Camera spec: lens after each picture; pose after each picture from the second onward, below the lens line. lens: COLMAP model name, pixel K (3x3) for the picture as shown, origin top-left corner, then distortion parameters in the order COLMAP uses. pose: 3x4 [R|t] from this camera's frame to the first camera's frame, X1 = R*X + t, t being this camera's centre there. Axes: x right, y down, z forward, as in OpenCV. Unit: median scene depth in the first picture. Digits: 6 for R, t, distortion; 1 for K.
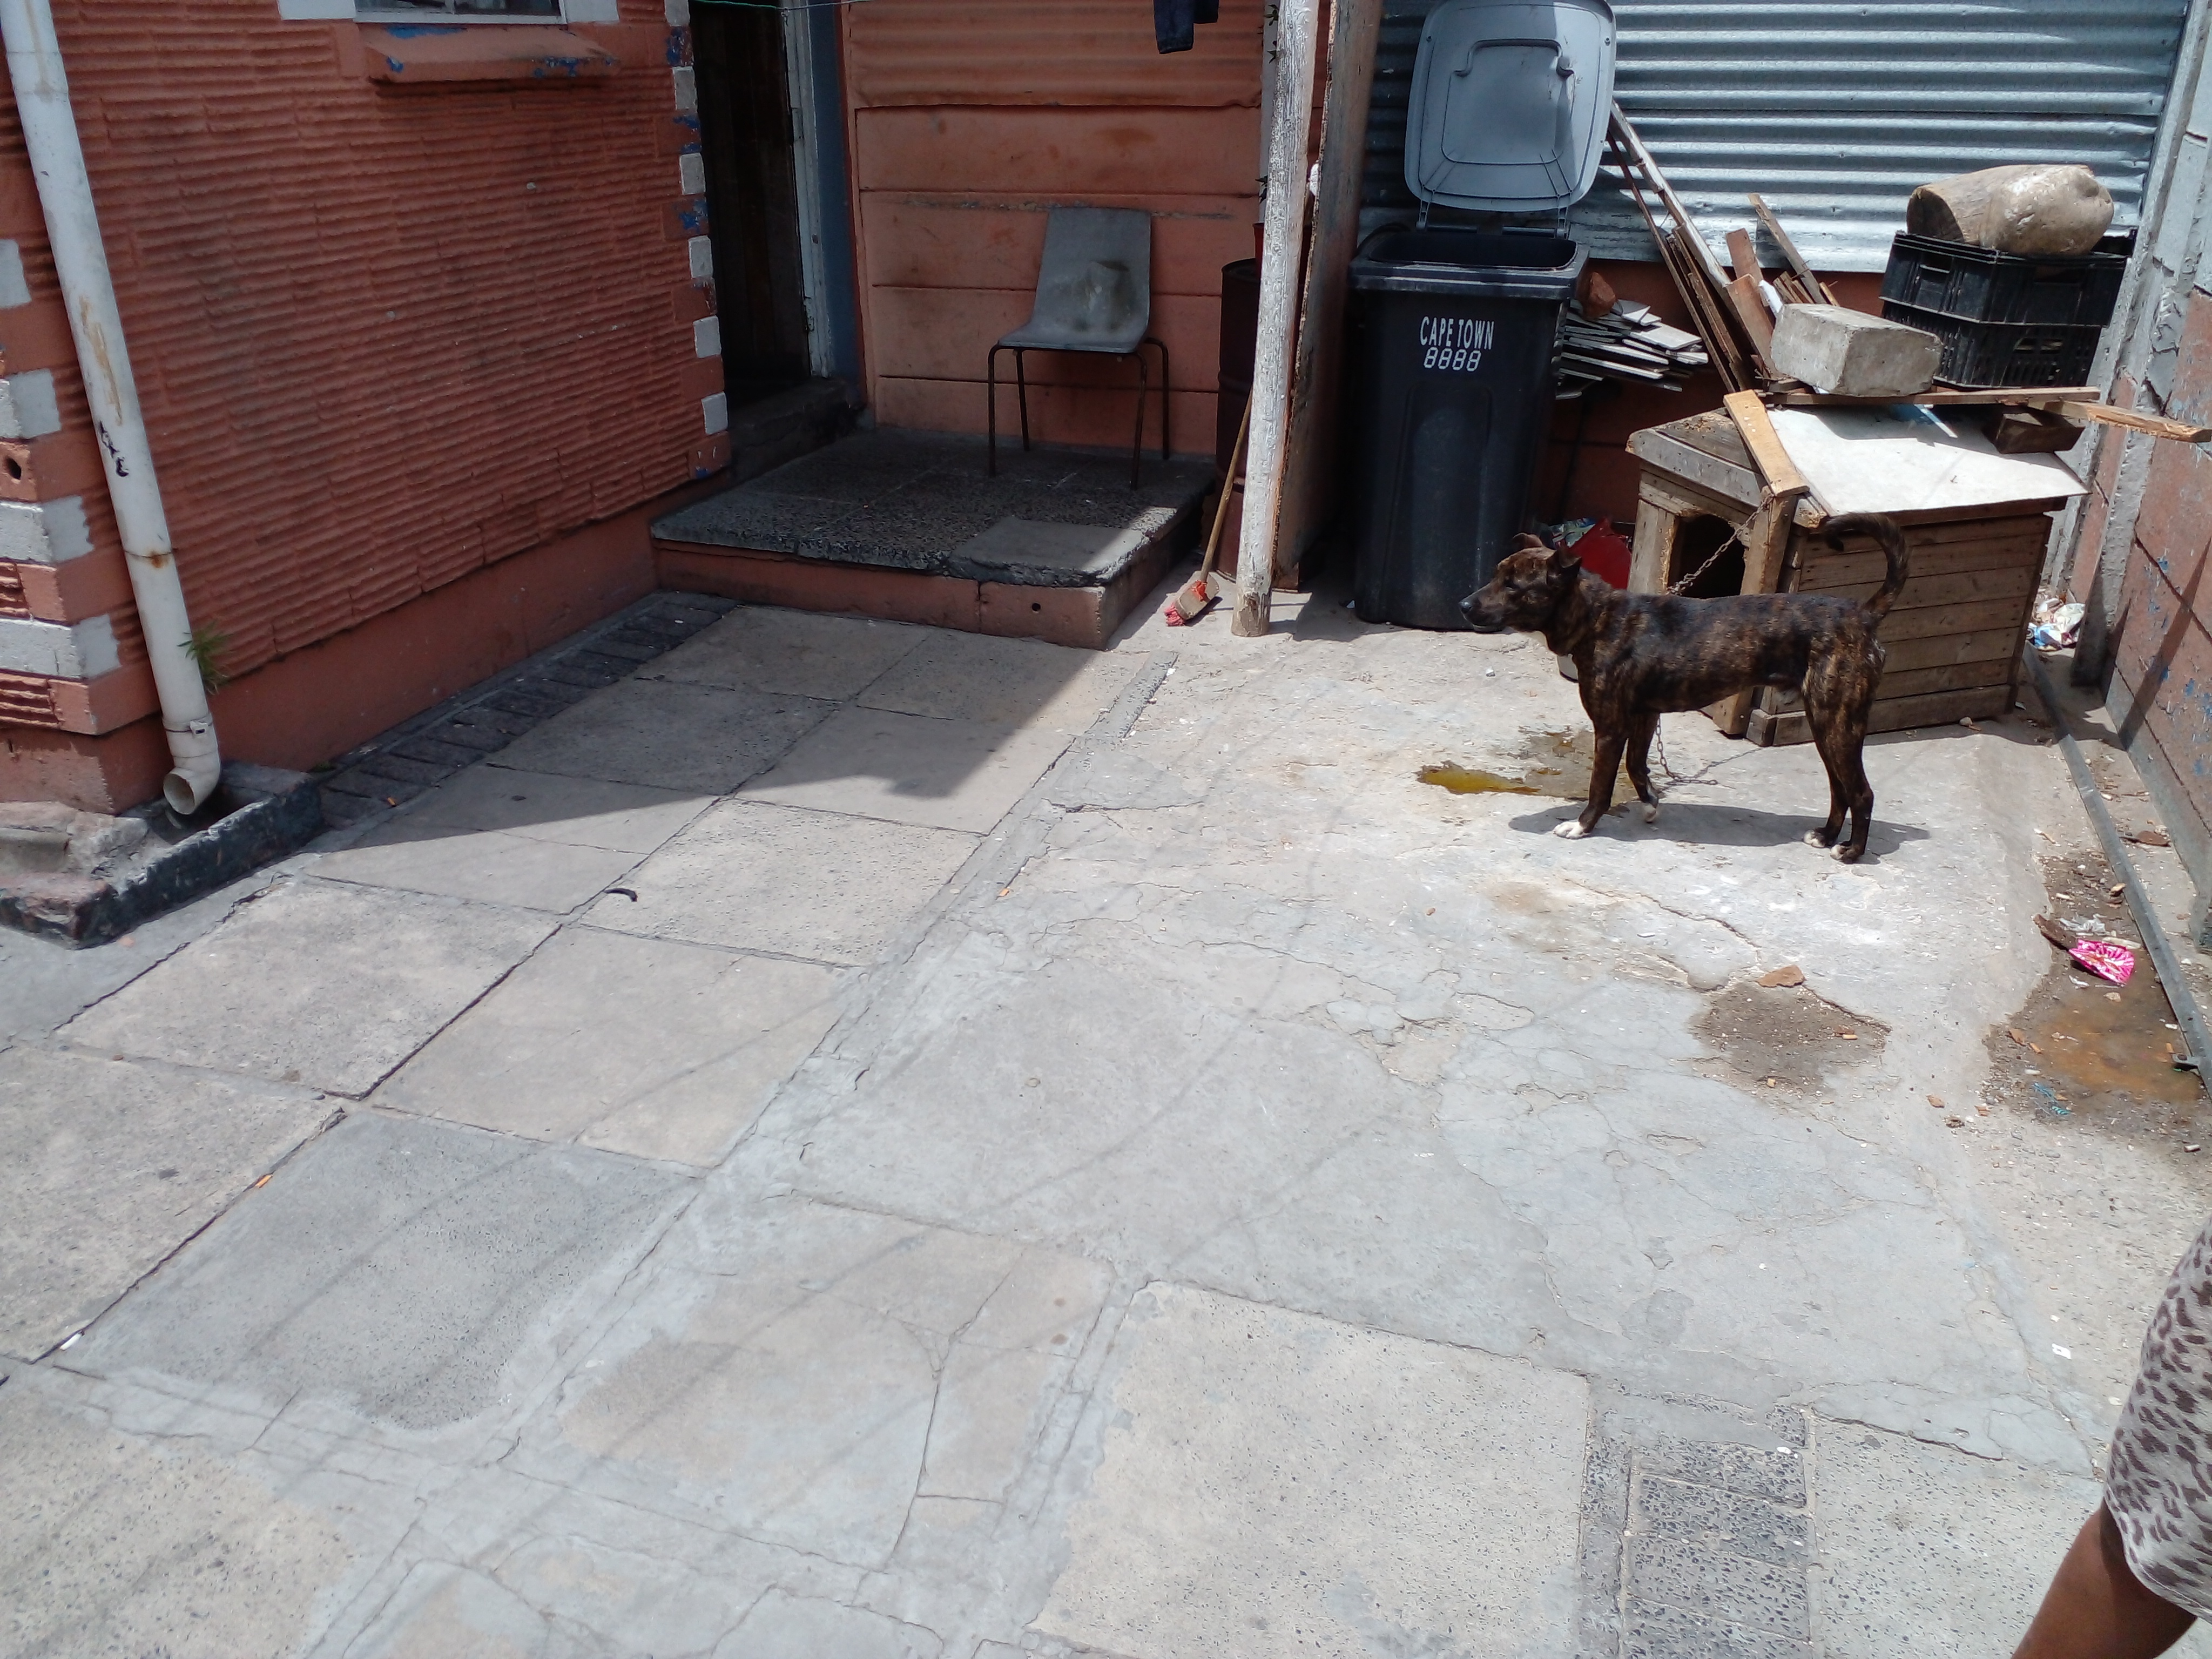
lens RADIAL K [[1763.1, 0, 1090.0], [0, 1763.1, 848.5], [0, 0, 1]] dist [0.054007, -0.063181]
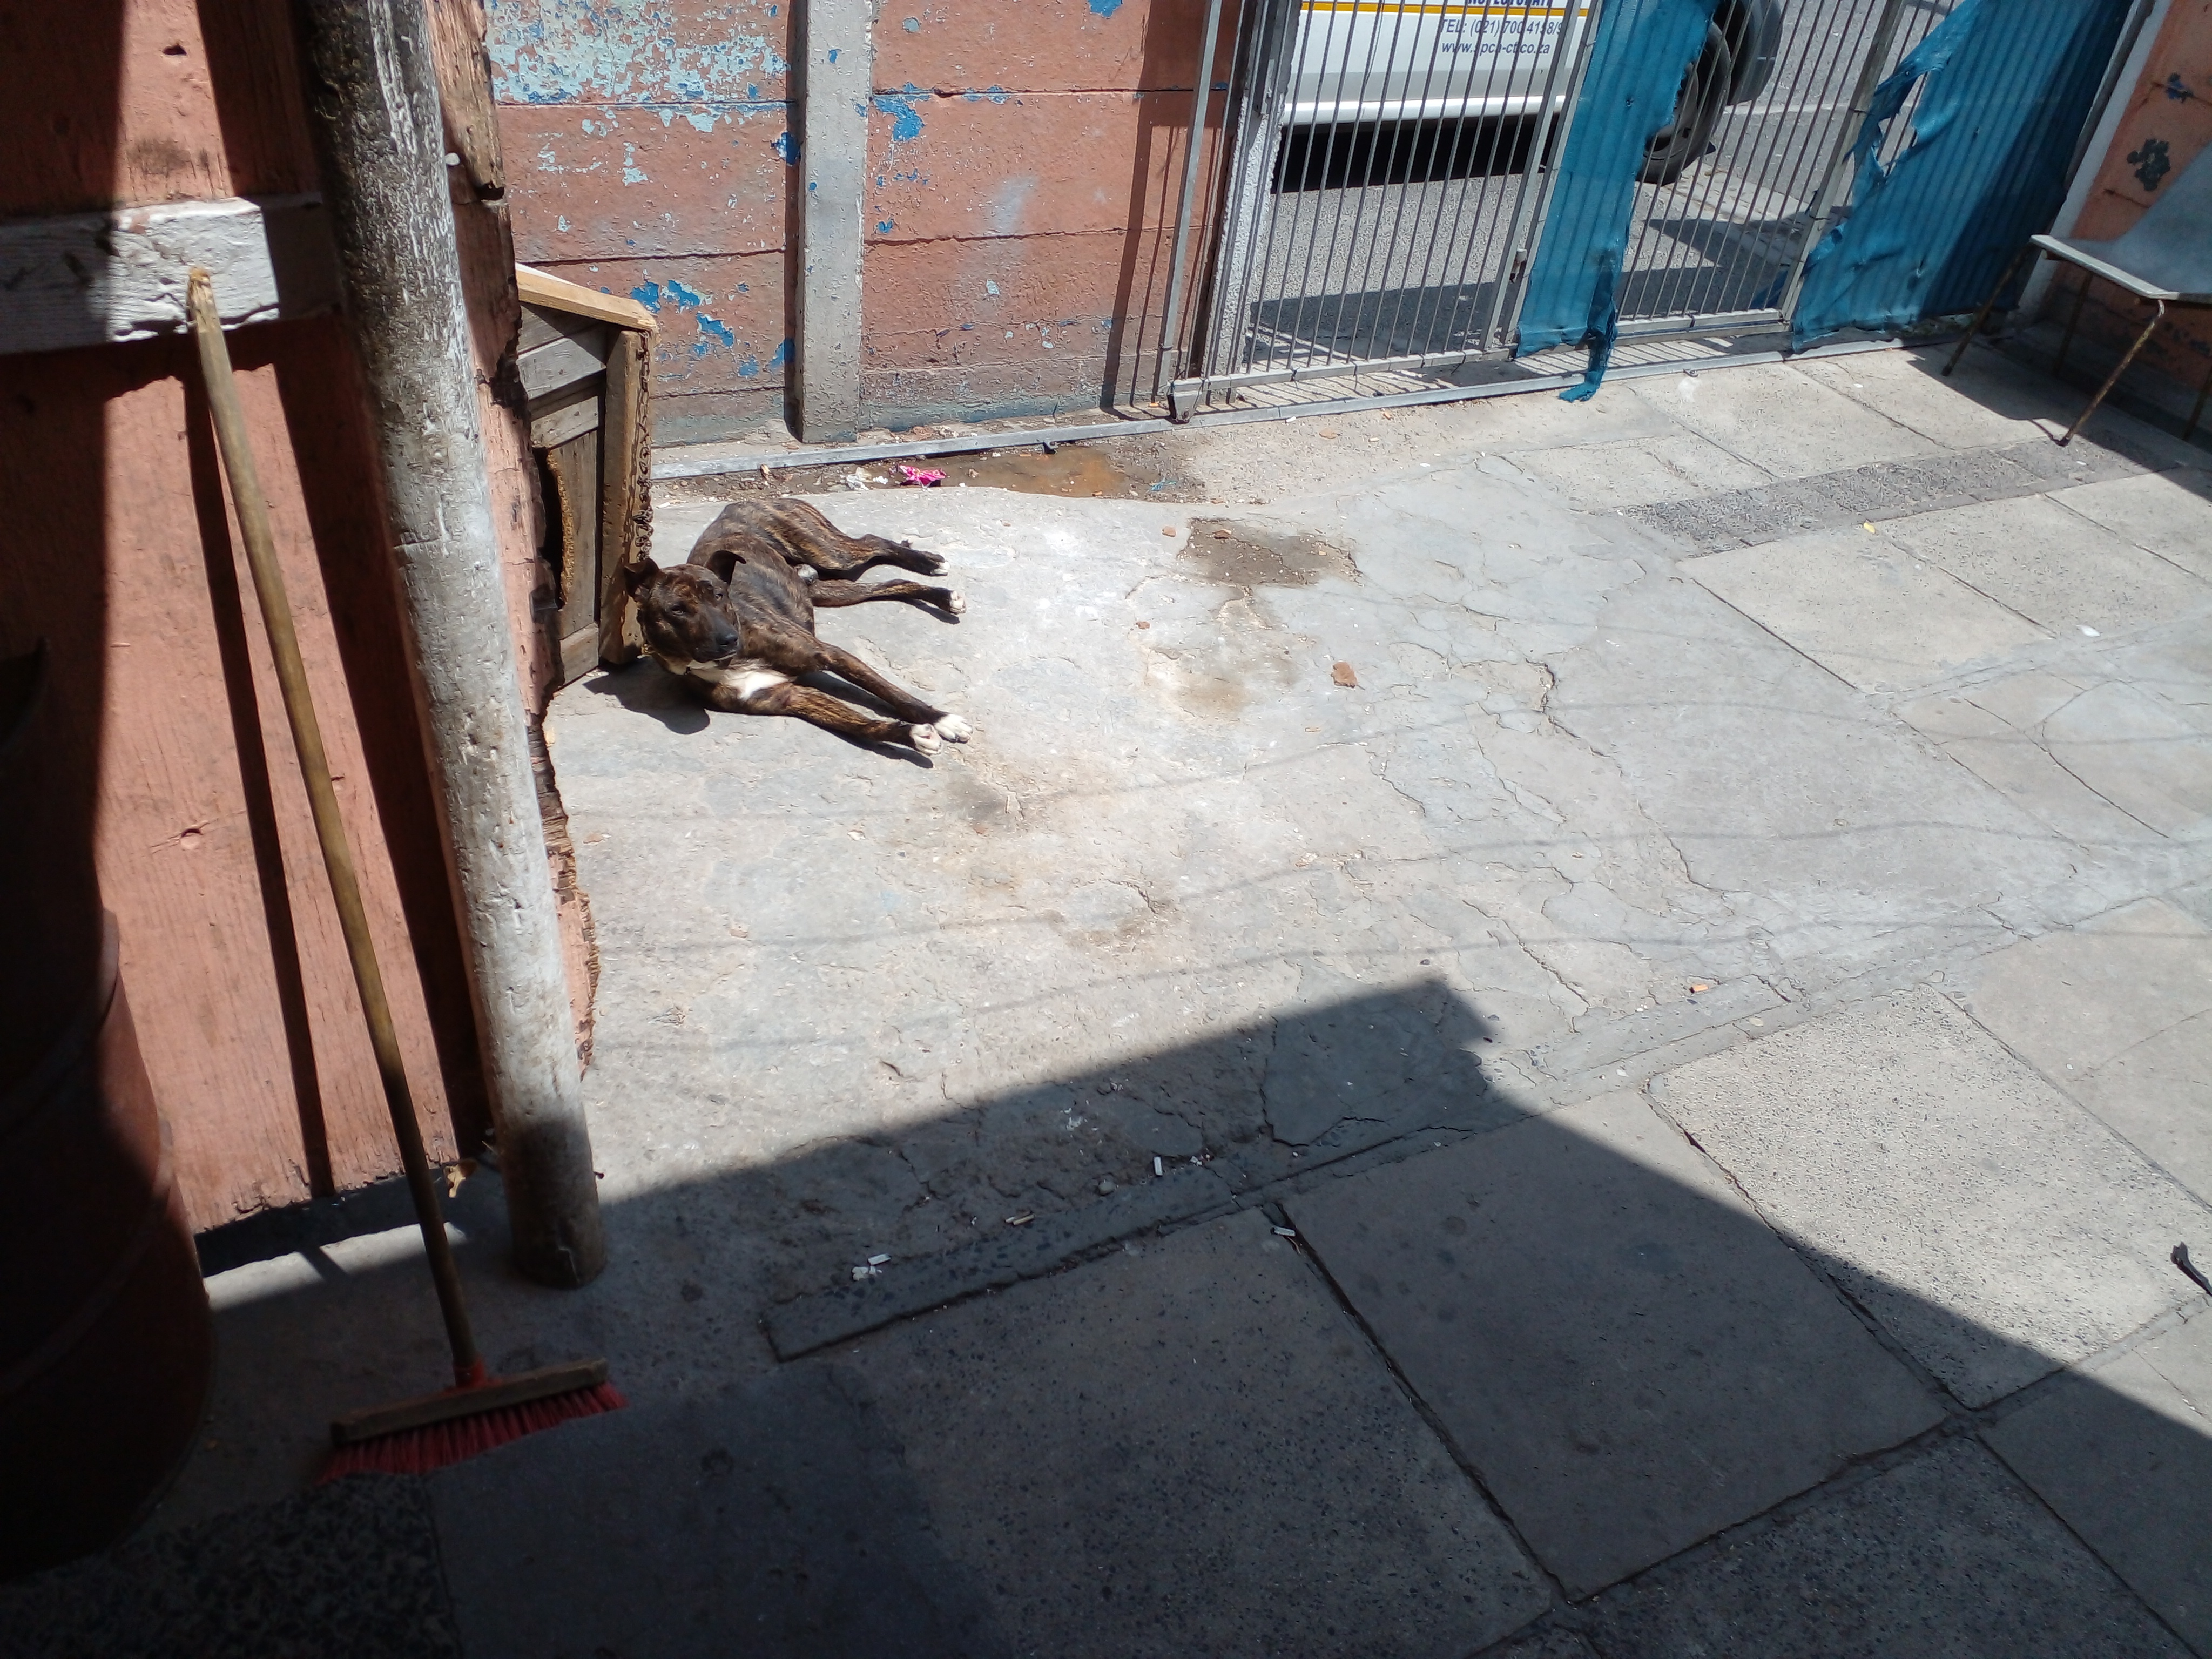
lens RADIAL K [[1769.9, 0, 1104.5], [0, 1769.9, 847.4], [0, 0, 1]] dist [0.046063, -0.067250]
pose [[-0.694377, -0.505248, 0.512411, -0.236182], [0.196409, 0.551964, 0.810407, -0.689447], [-0.692289, 0.663370, -0.284036, 1.330430]]
